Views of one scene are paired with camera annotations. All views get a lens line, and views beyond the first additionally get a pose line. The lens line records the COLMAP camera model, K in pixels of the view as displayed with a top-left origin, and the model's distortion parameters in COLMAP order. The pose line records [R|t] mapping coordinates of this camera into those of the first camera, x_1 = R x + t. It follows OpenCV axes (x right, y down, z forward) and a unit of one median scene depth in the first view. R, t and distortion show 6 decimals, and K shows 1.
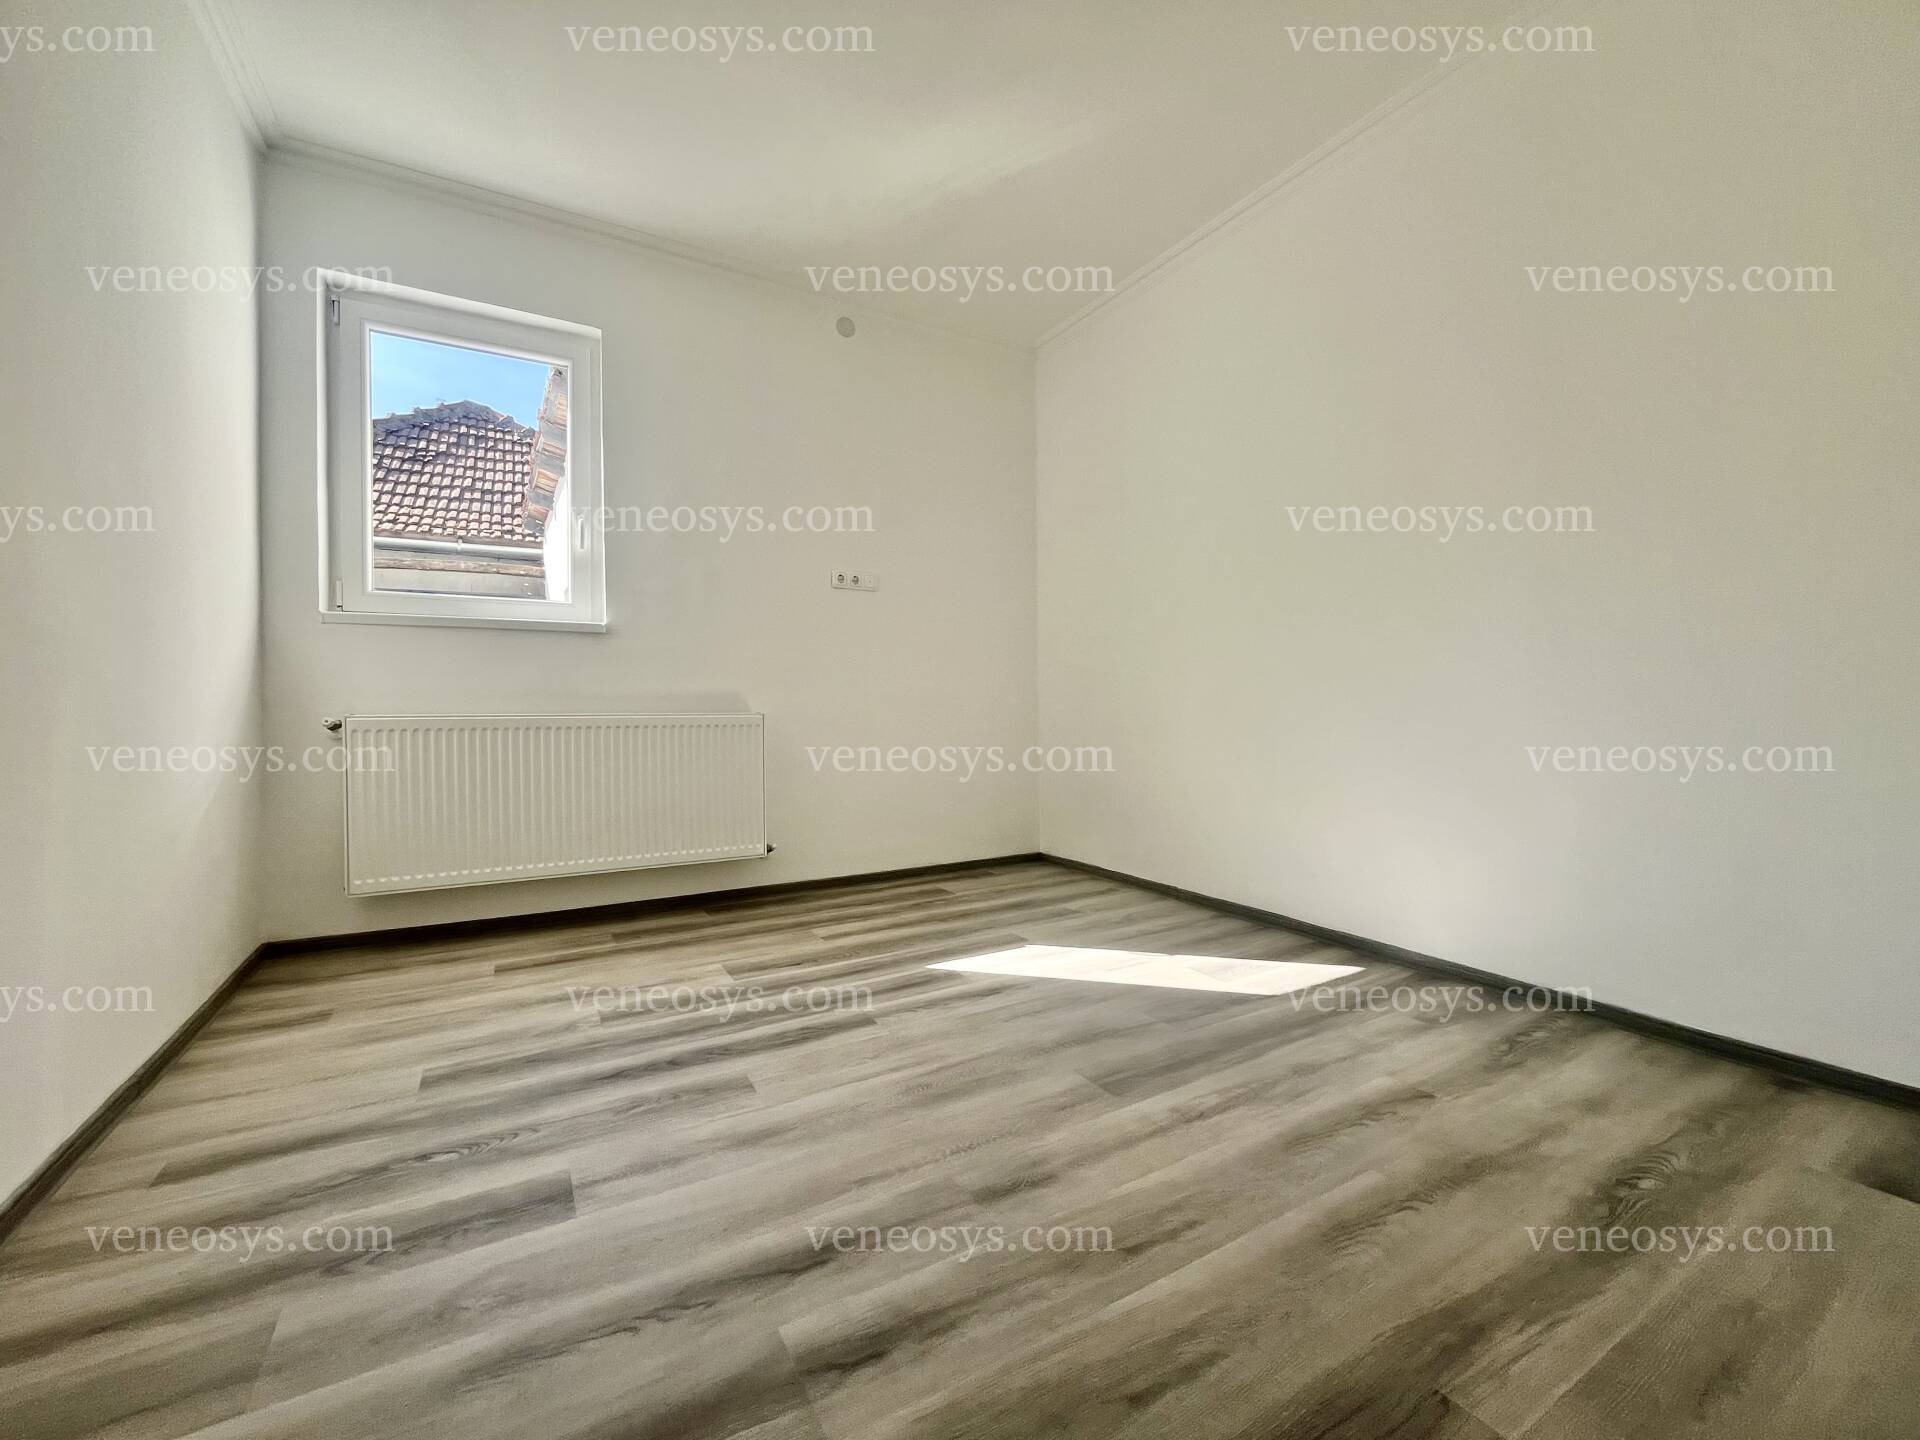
lens RADIAL K [[778.5, 0, 955.7], [0, 778.5, 723.4], [0, 0, 1]] dist [-0.002300, -0.000402]
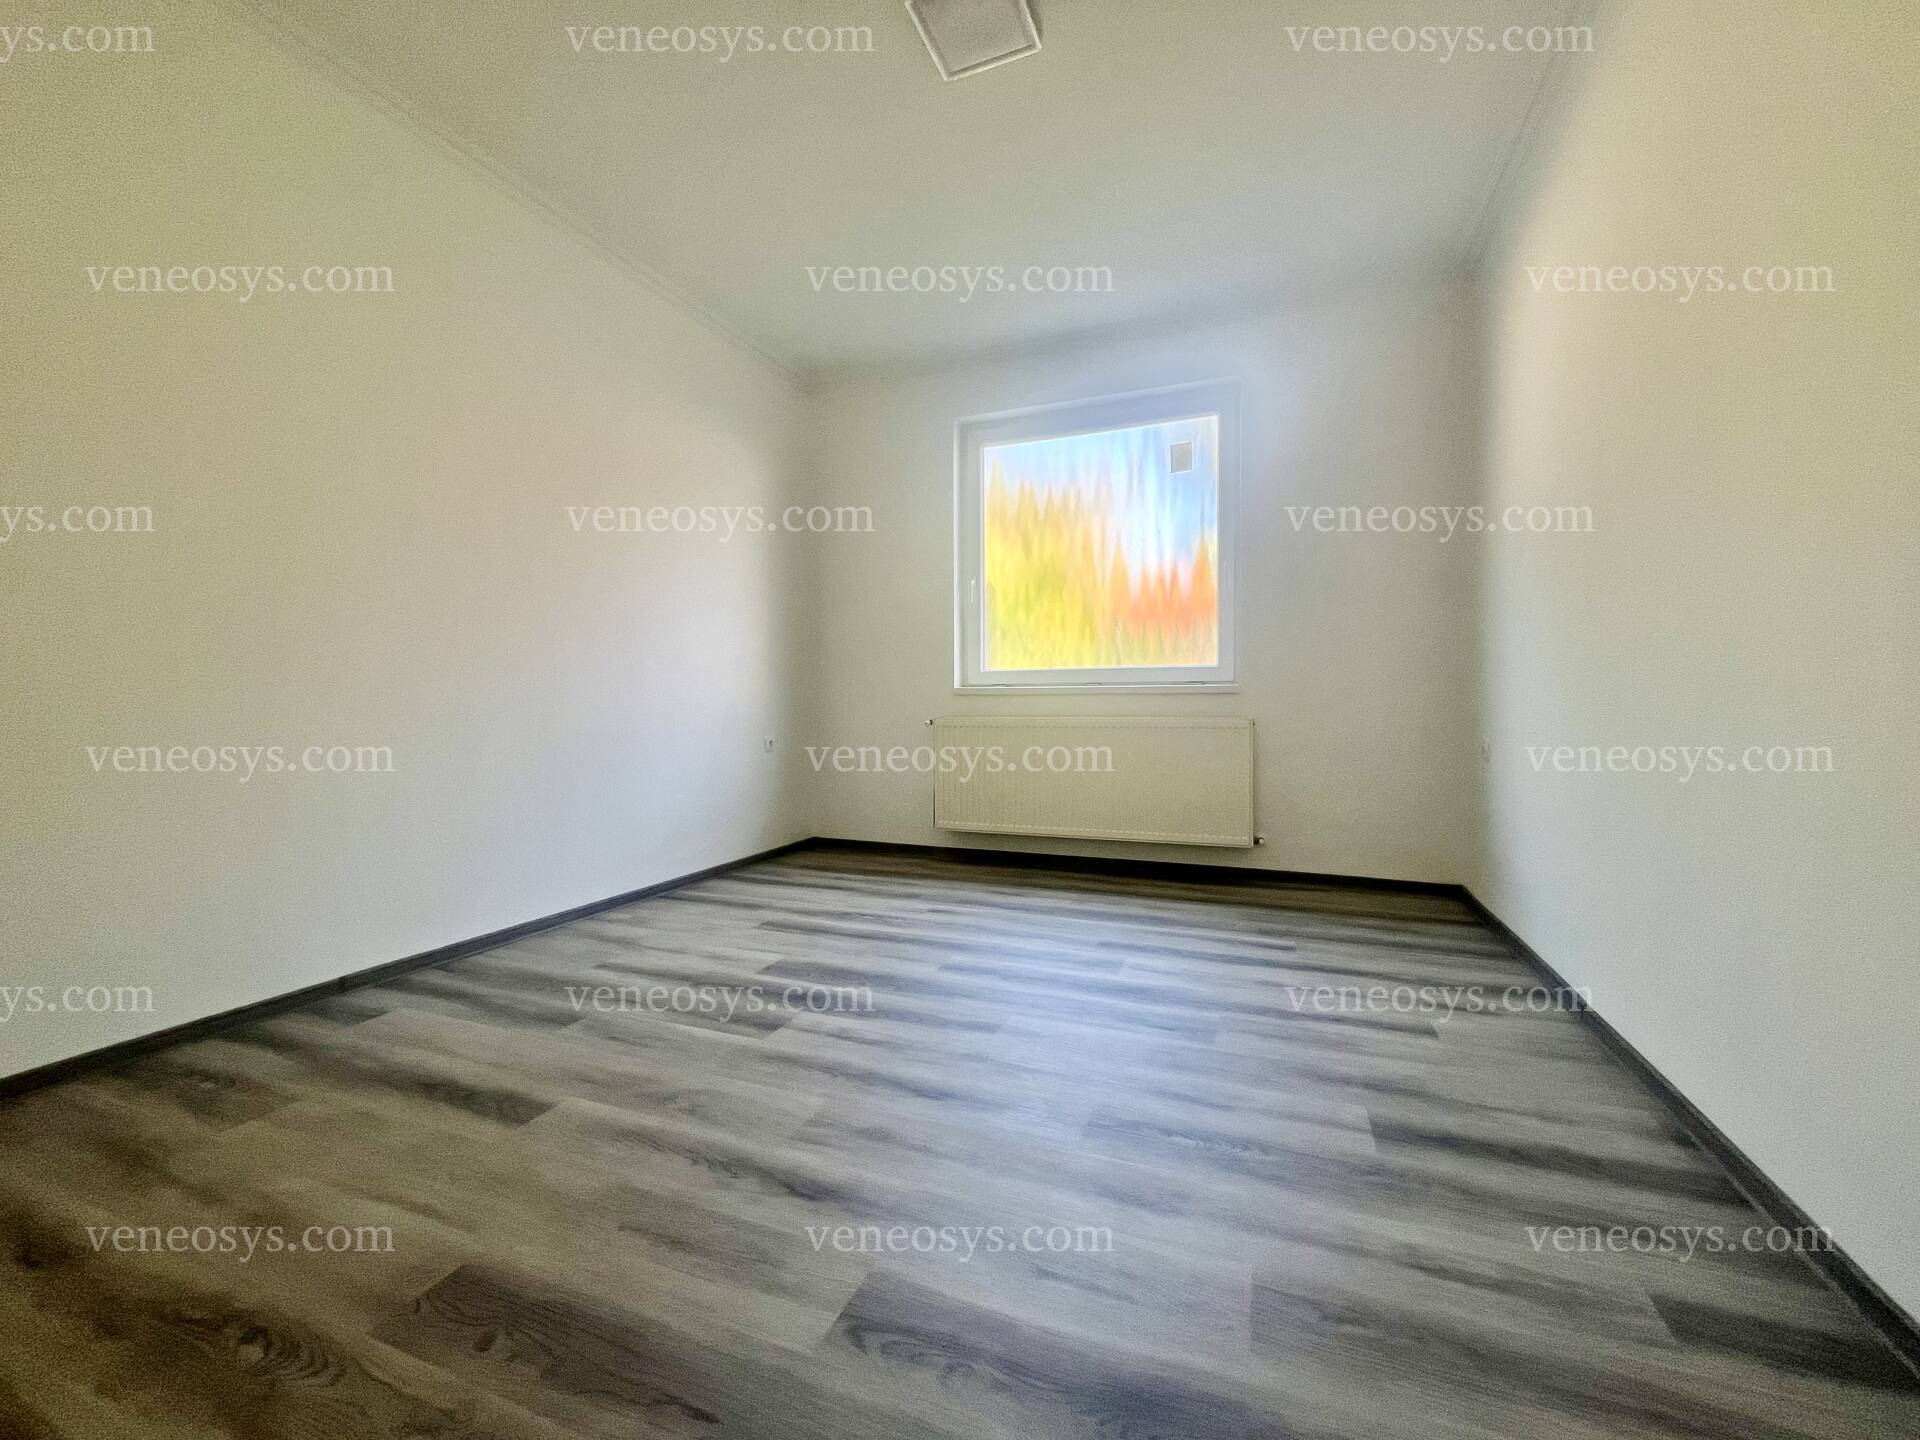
lens RADIAL K [[778.5, 0, 955.7], [0, 778.5, 723.4], [0, 0, 1]] dist [-0.002300, -0.000402]
pose [[0.999985, -0.000034, 0.005563, 0.920186], [0.000034, 1.000000, 0.000015, -0.000123], [-0.005563, -0.000015, 0.999985, -0.002592]]
